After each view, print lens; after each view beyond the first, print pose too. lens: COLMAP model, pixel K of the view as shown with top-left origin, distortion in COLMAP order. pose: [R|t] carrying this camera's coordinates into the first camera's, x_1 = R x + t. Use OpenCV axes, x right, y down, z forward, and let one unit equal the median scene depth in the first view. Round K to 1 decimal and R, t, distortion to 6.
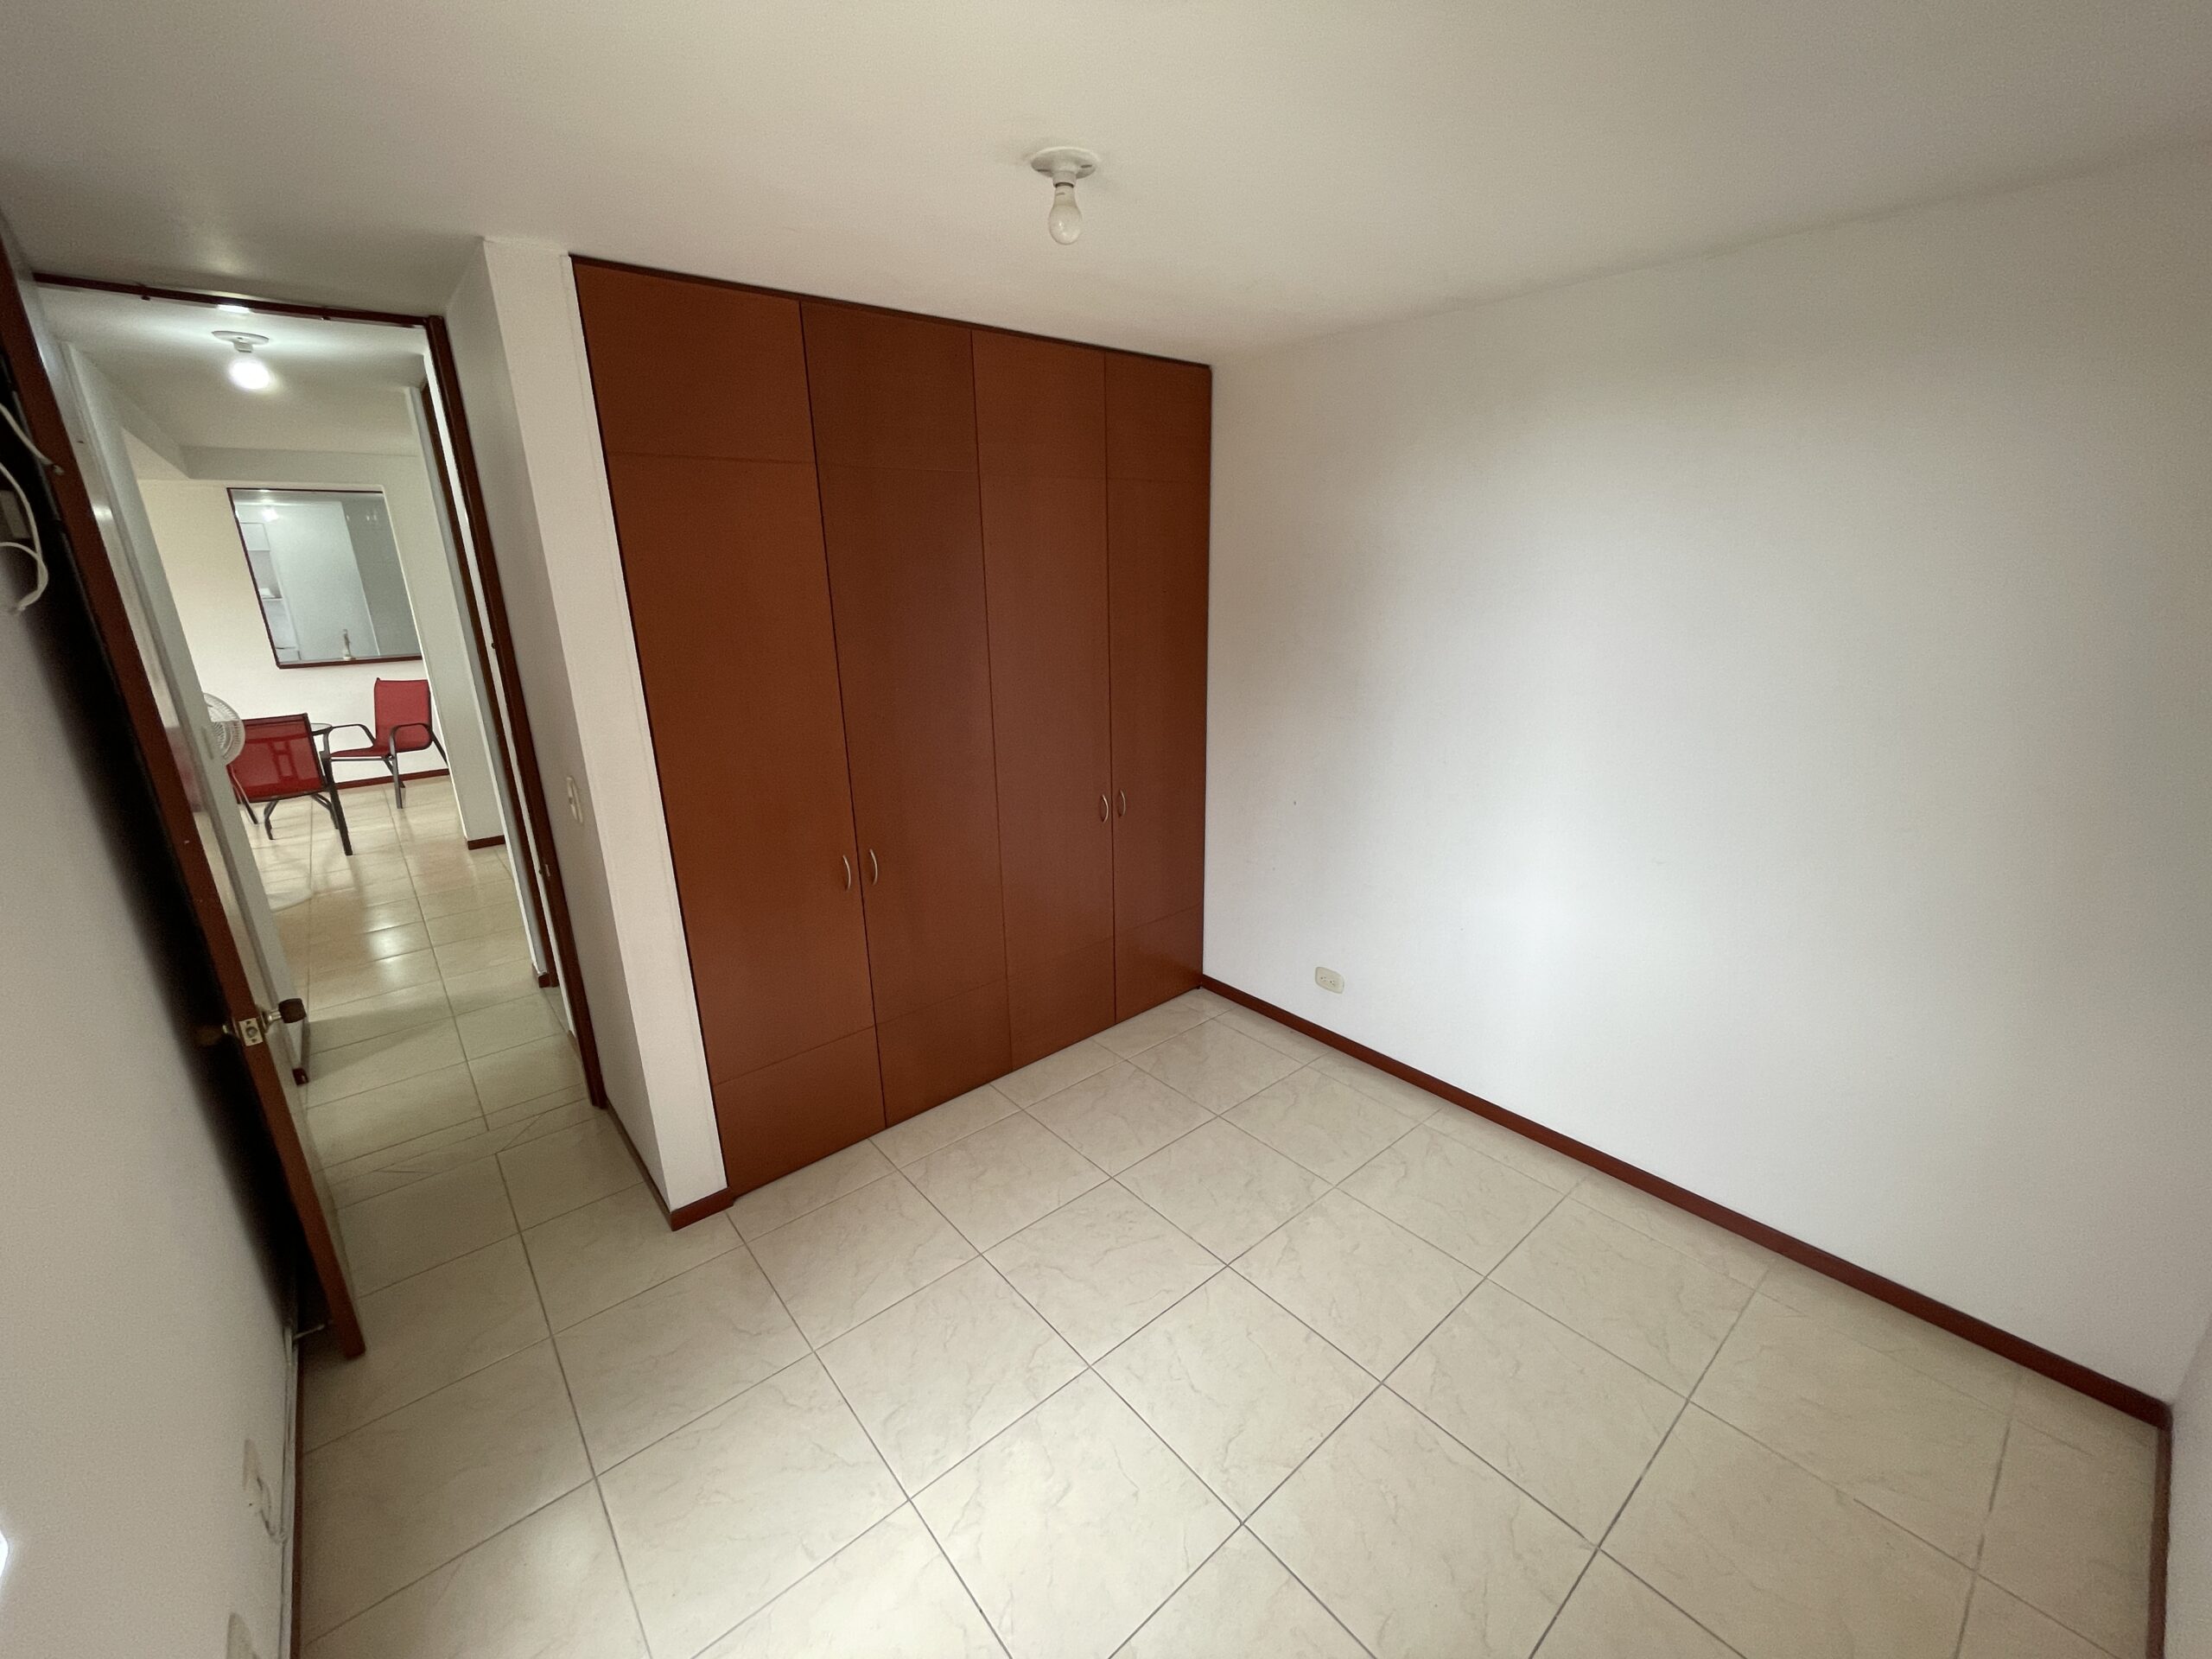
lens RADIAL K [[894.6, 0, 1092.0], [0, 894.6, 833.9], [0, 0, 1]] dist [-0.004241, -0.000591]
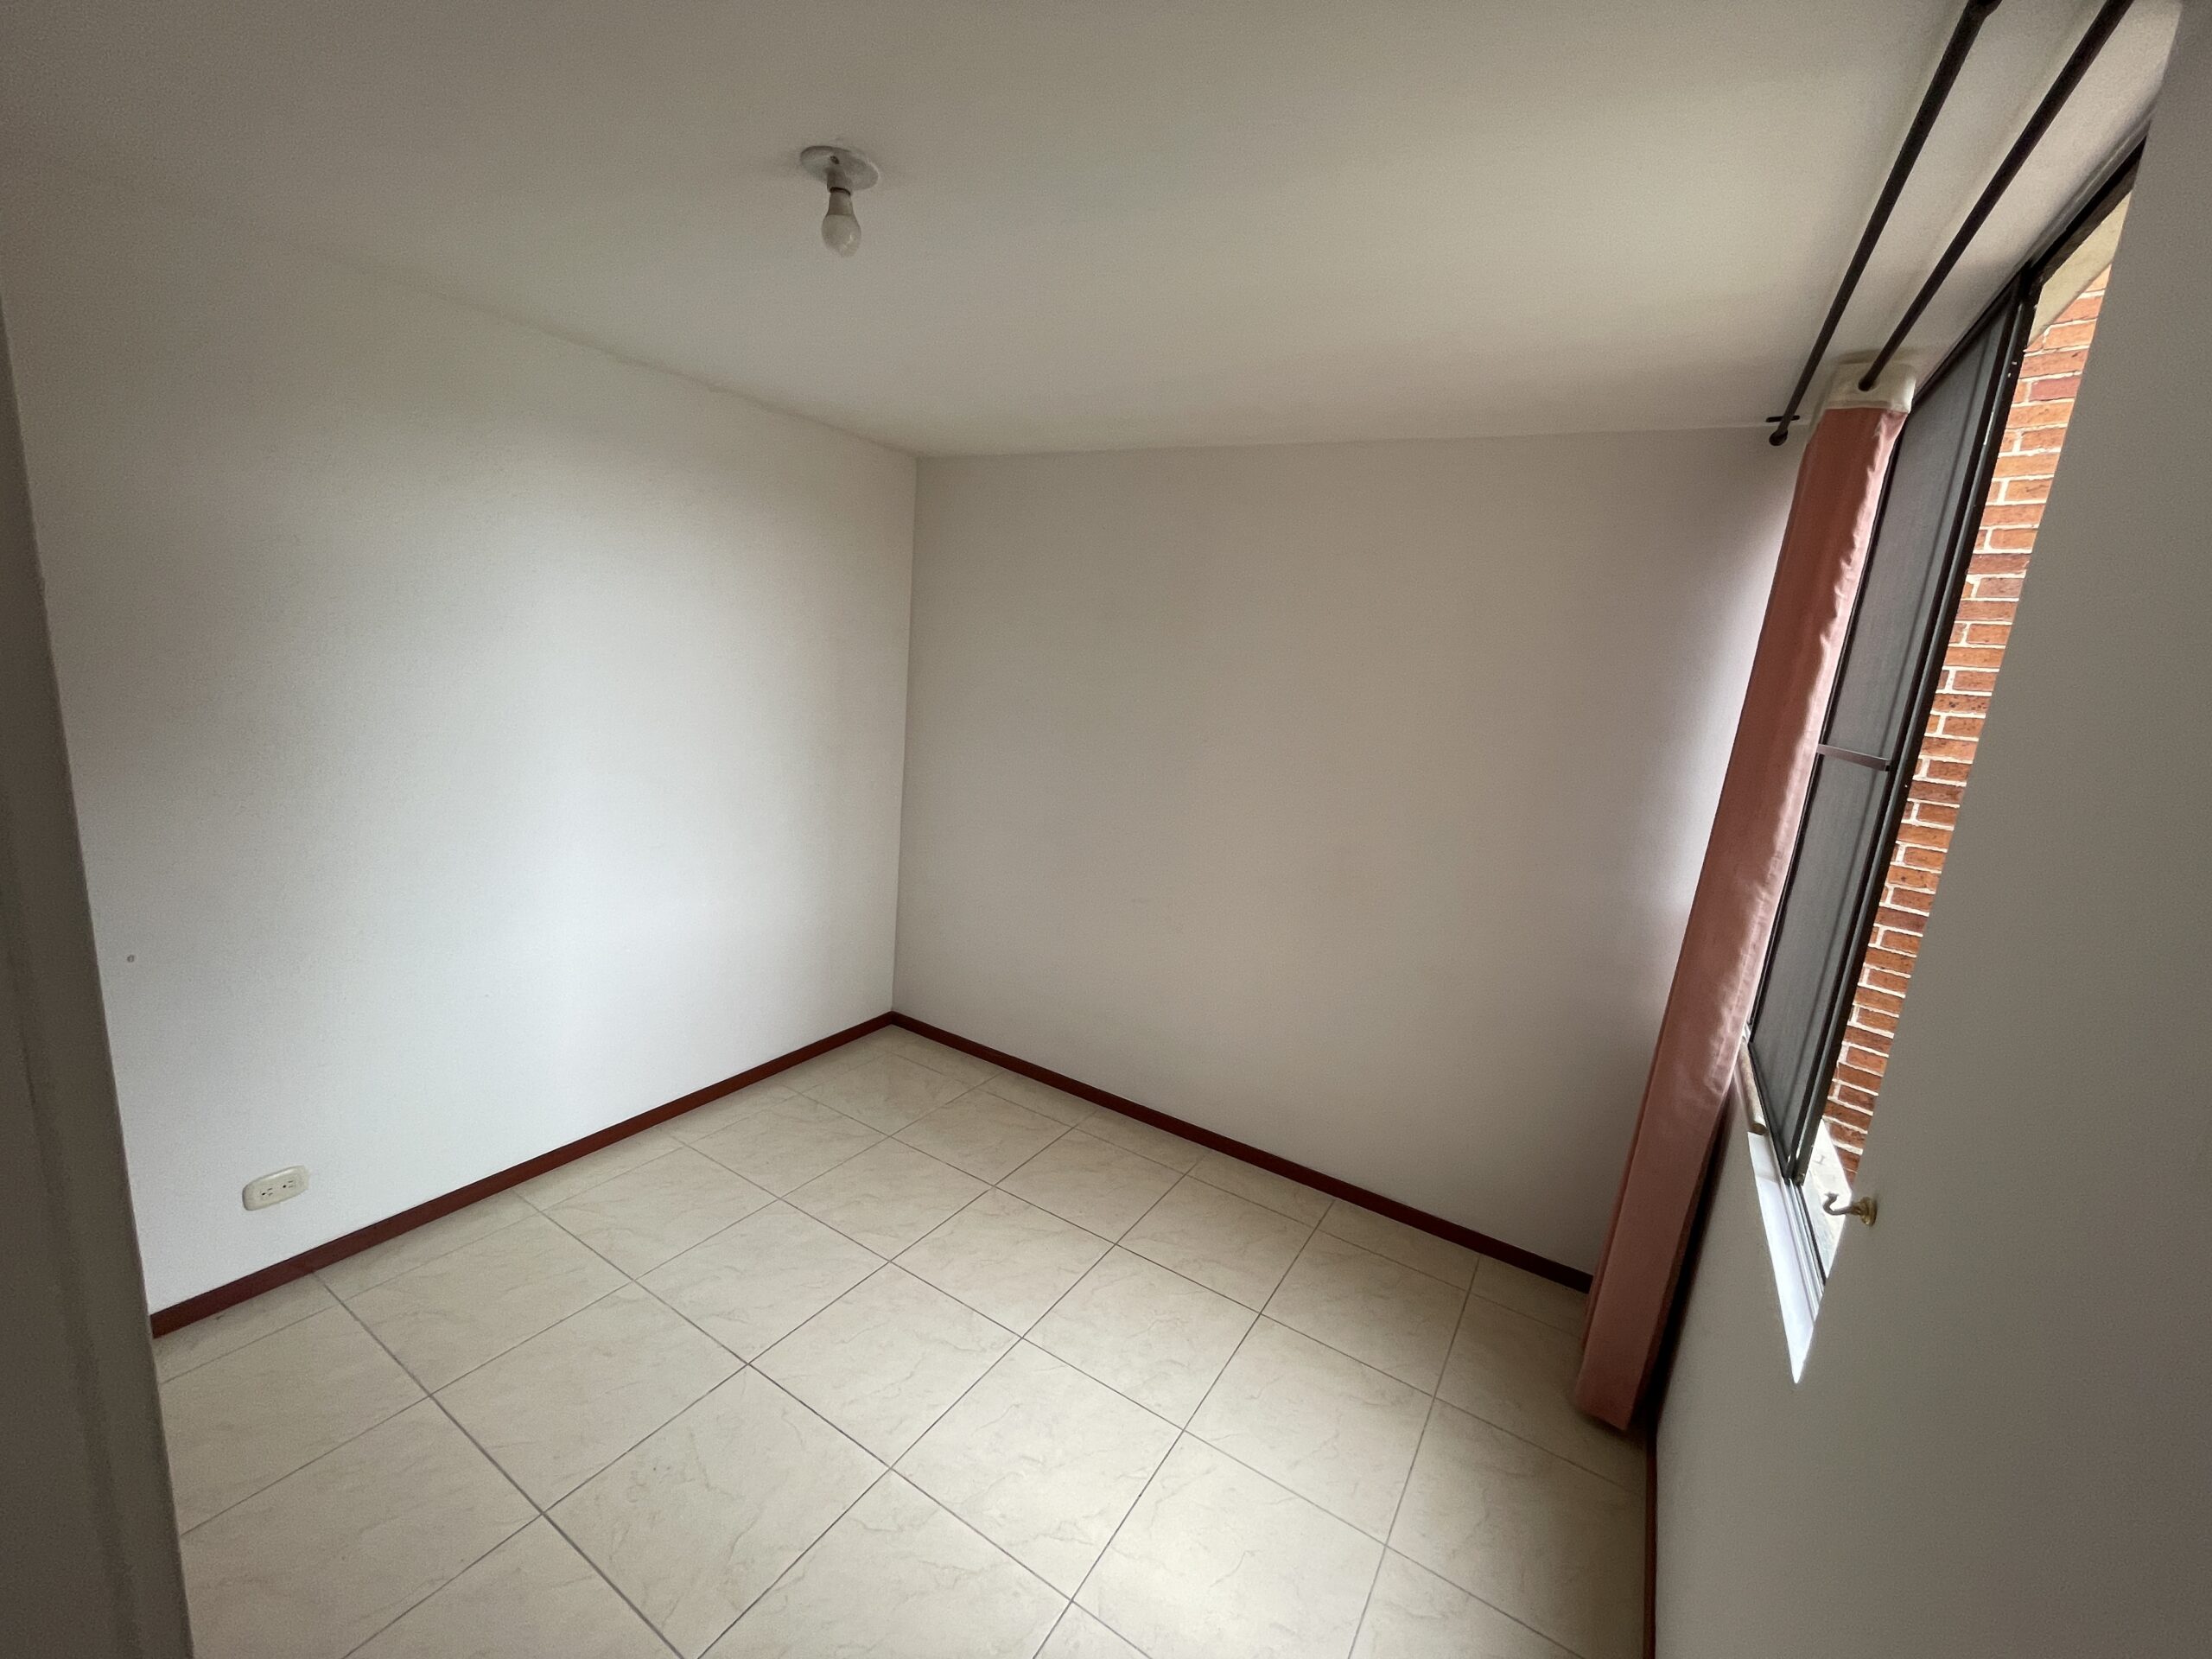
lens RADIAL K [[894.6, 0, 1093.1], [0, 894.6, 829.3], [0, 0, 1]] dist [-0.004241, -0.000591]
pose [[-0.310196, -0.203230, 0.928696, -0.850415], [0.191838, 0.943406, 0.270525, -0.267490], [-0.931116, 0.262075, -0.253654, 0.911474]]
